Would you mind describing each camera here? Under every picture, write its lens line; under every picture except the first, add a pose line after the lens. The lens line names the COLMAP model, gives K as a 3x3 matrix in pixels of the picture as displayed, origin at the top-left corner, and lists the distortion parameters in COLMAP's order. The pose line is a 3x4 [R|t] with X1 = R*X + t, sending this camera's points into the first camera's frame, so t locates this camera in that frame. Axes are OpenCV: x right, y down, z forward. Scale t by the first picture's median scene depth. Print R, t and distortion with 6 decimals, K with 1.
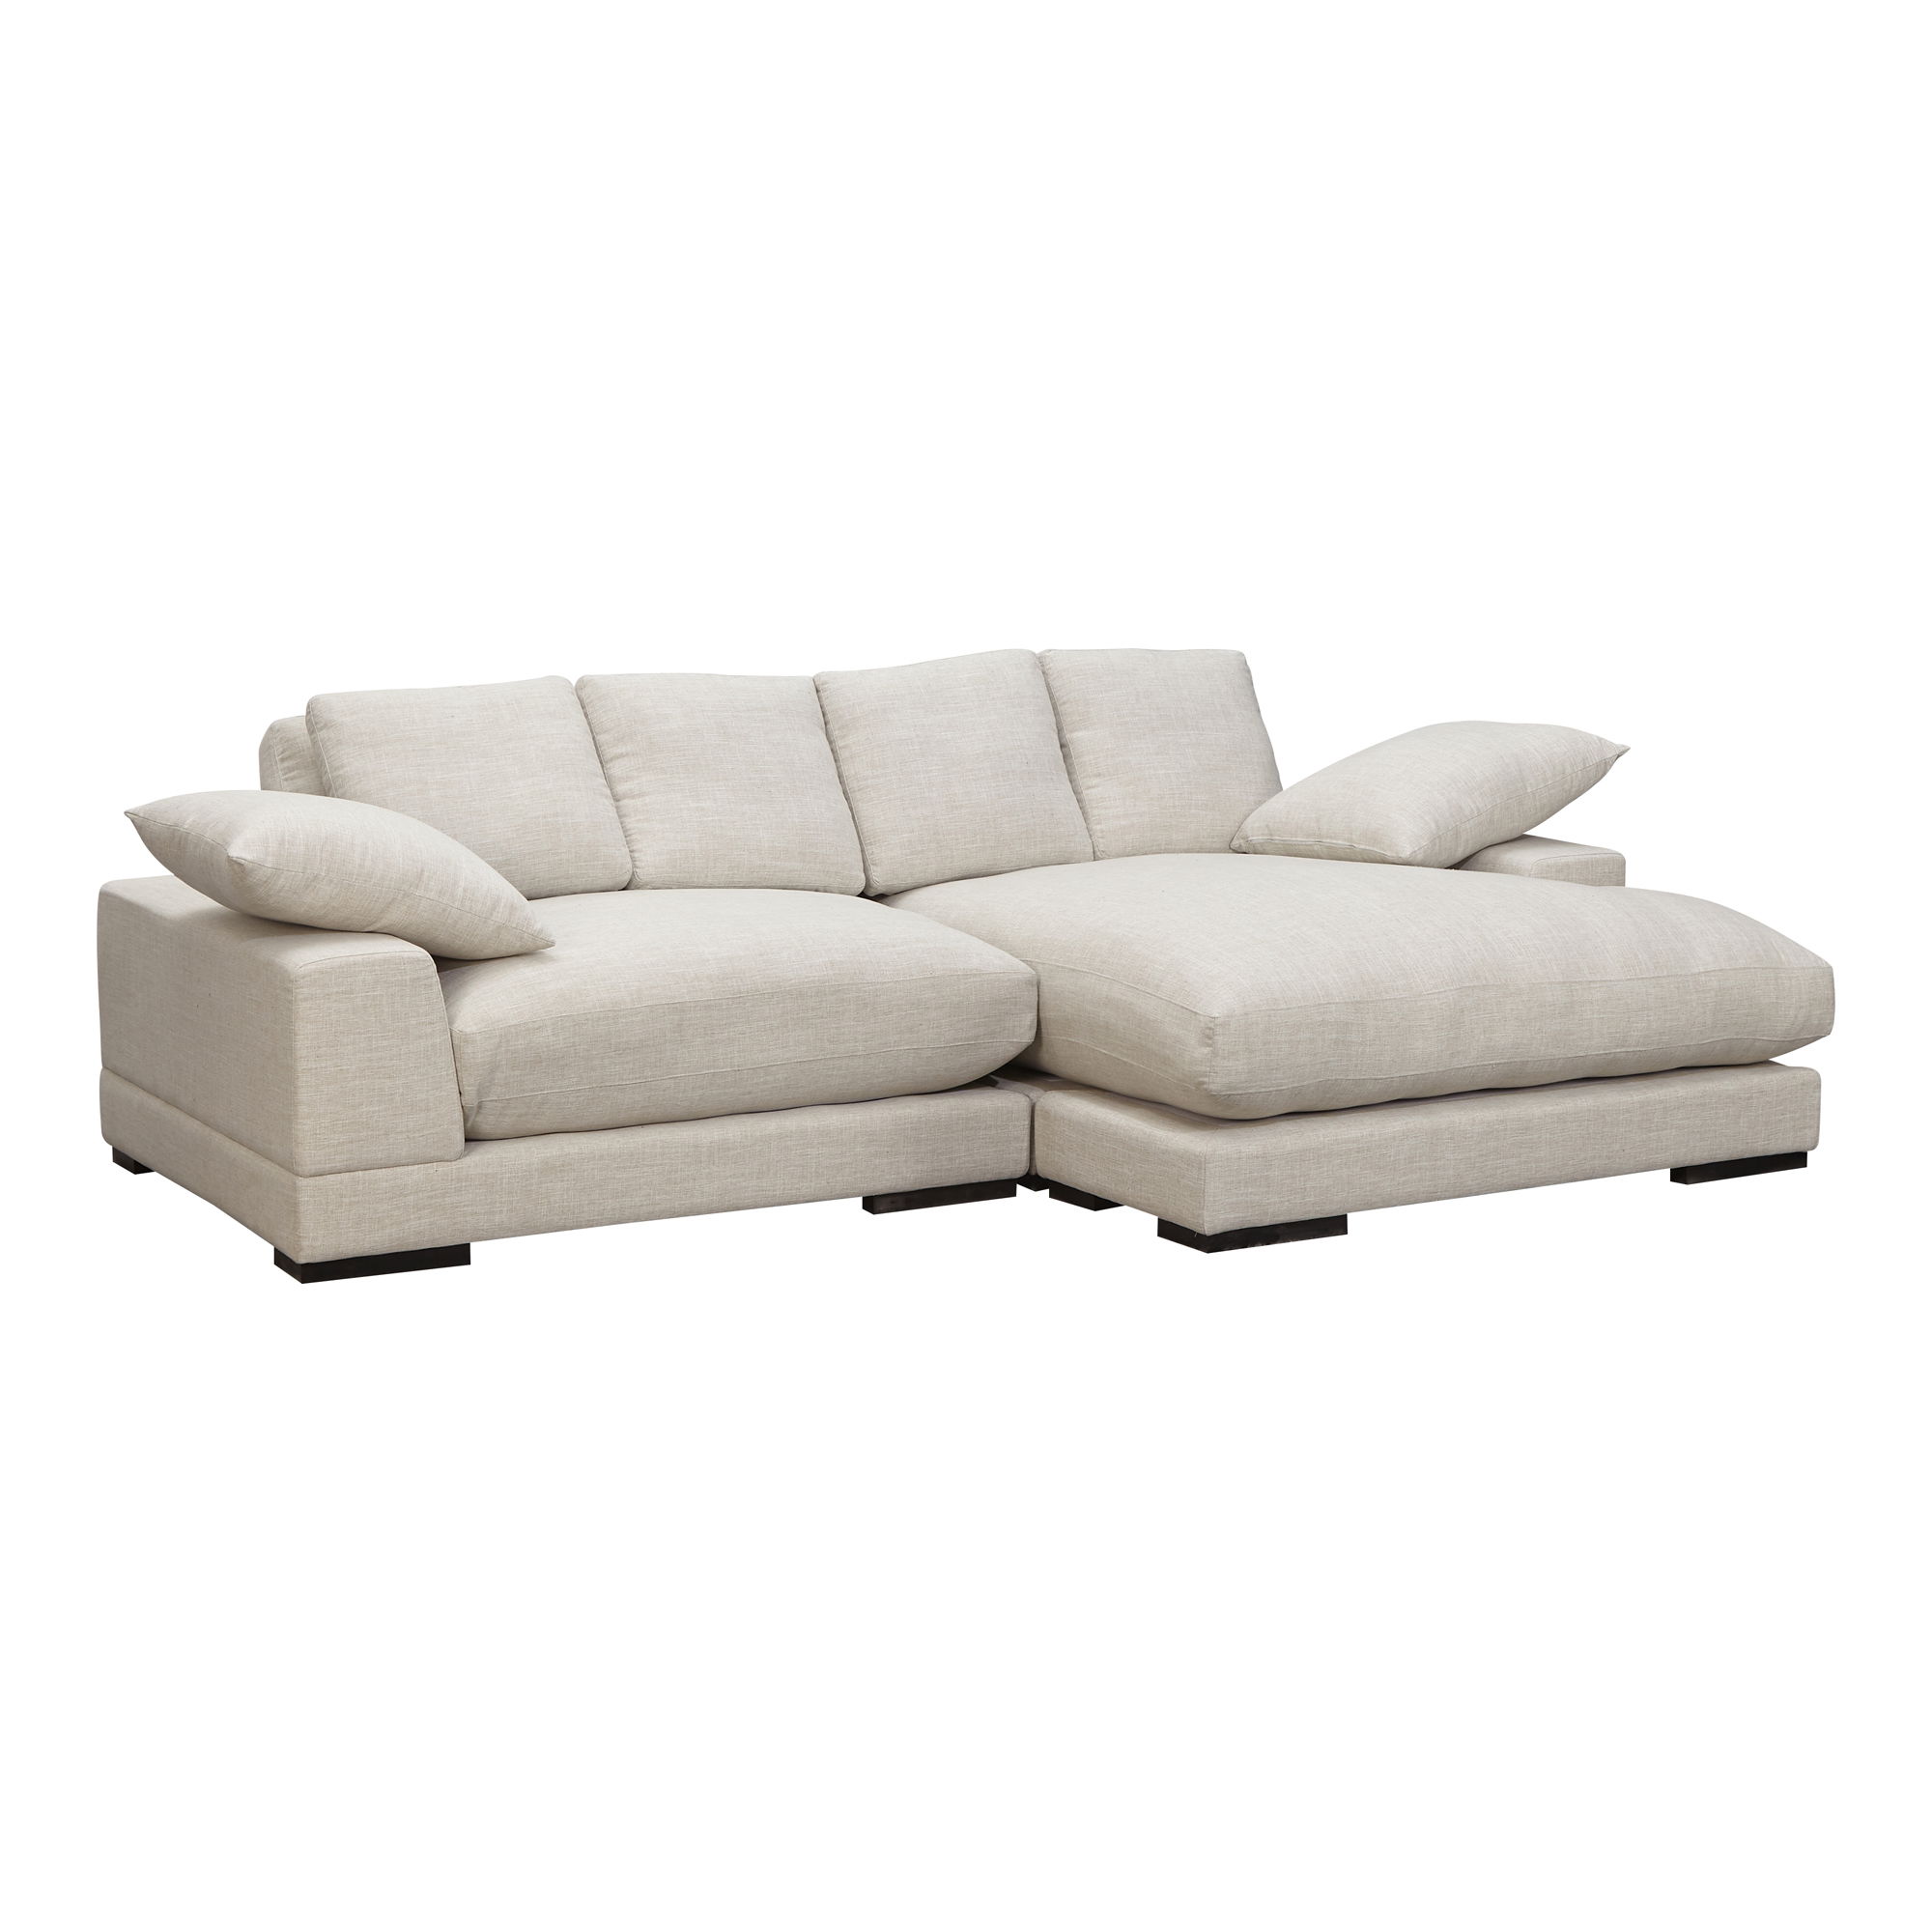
lens RADIAL K [[3506.0, 0, 1011.2], [0, 3506.0, 944.3], [0, 0, 1]] dist [-0.006455, 0.000000]
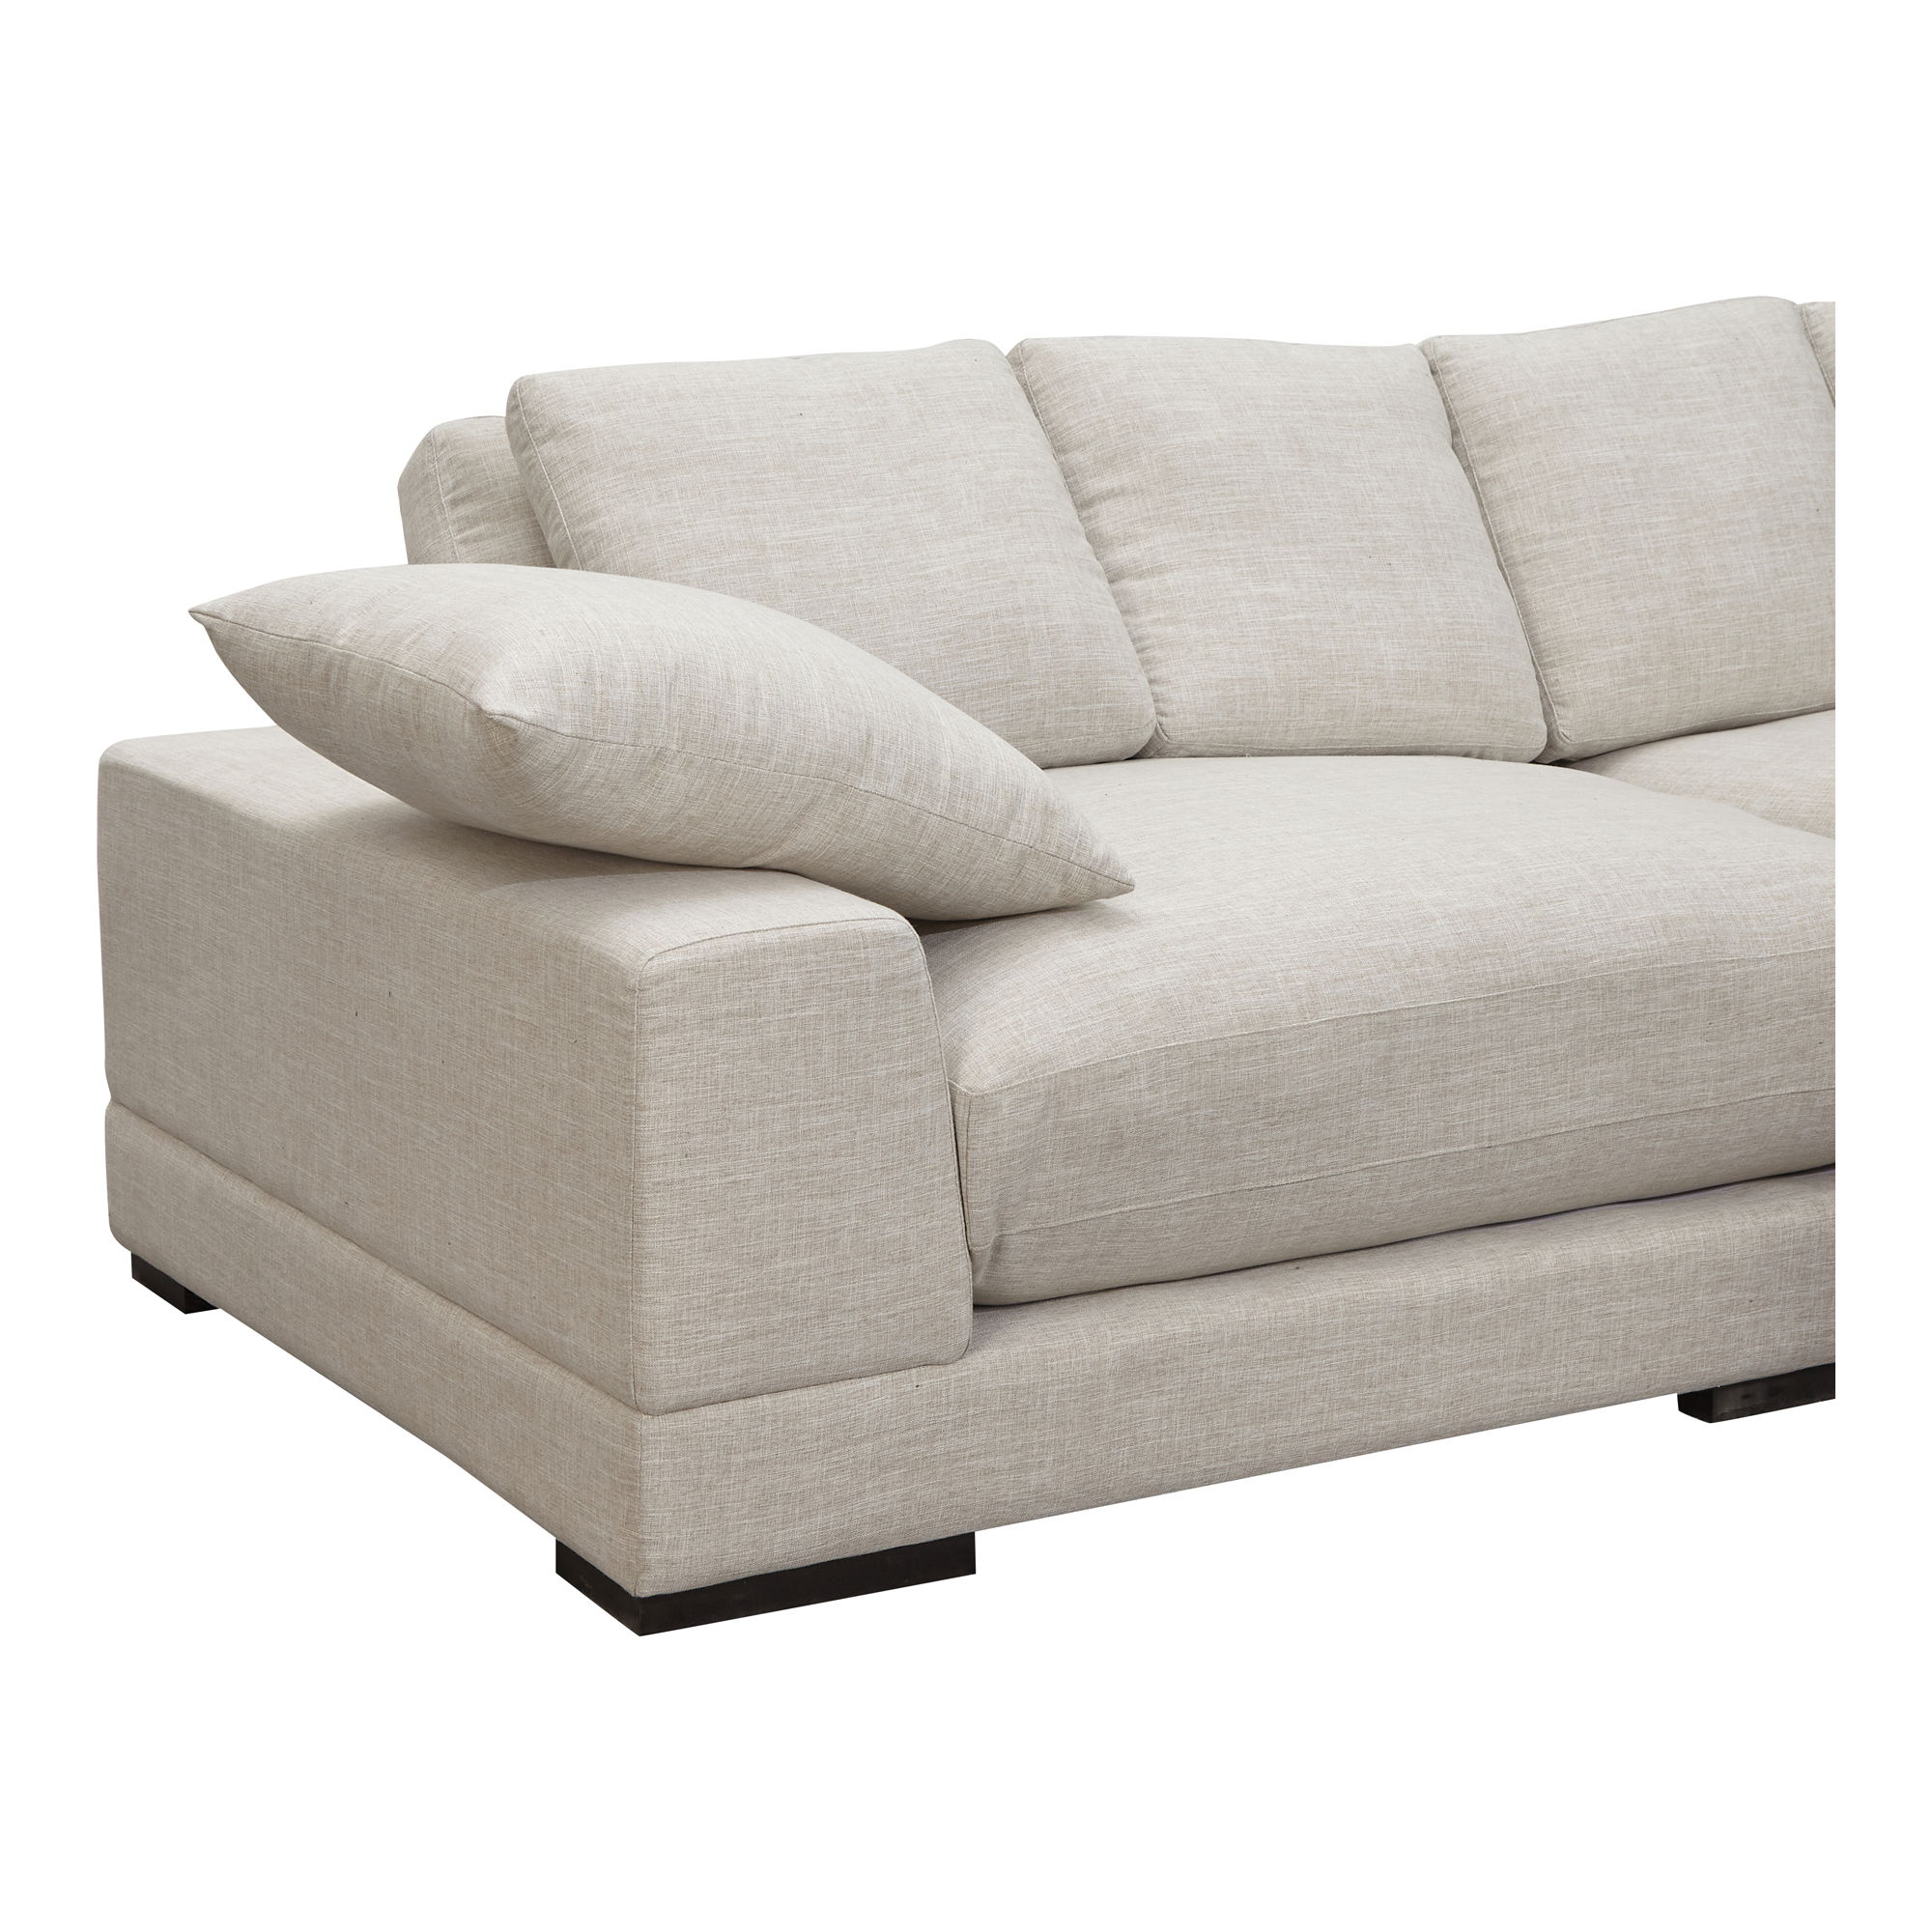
lens RADIAL K [[4032.5, 0, 925.6], [0, 4032.5, 1098.4], [0, 0, 1]] dist [-0.042587, 0.000000]
pose [[0.999943, -0.002526, 0.010395, -0.156413], [0.001597, 0.996082, 0.088415, -0.019267], [-0.010578, -0.088394, 0.996029, 0.437244]]
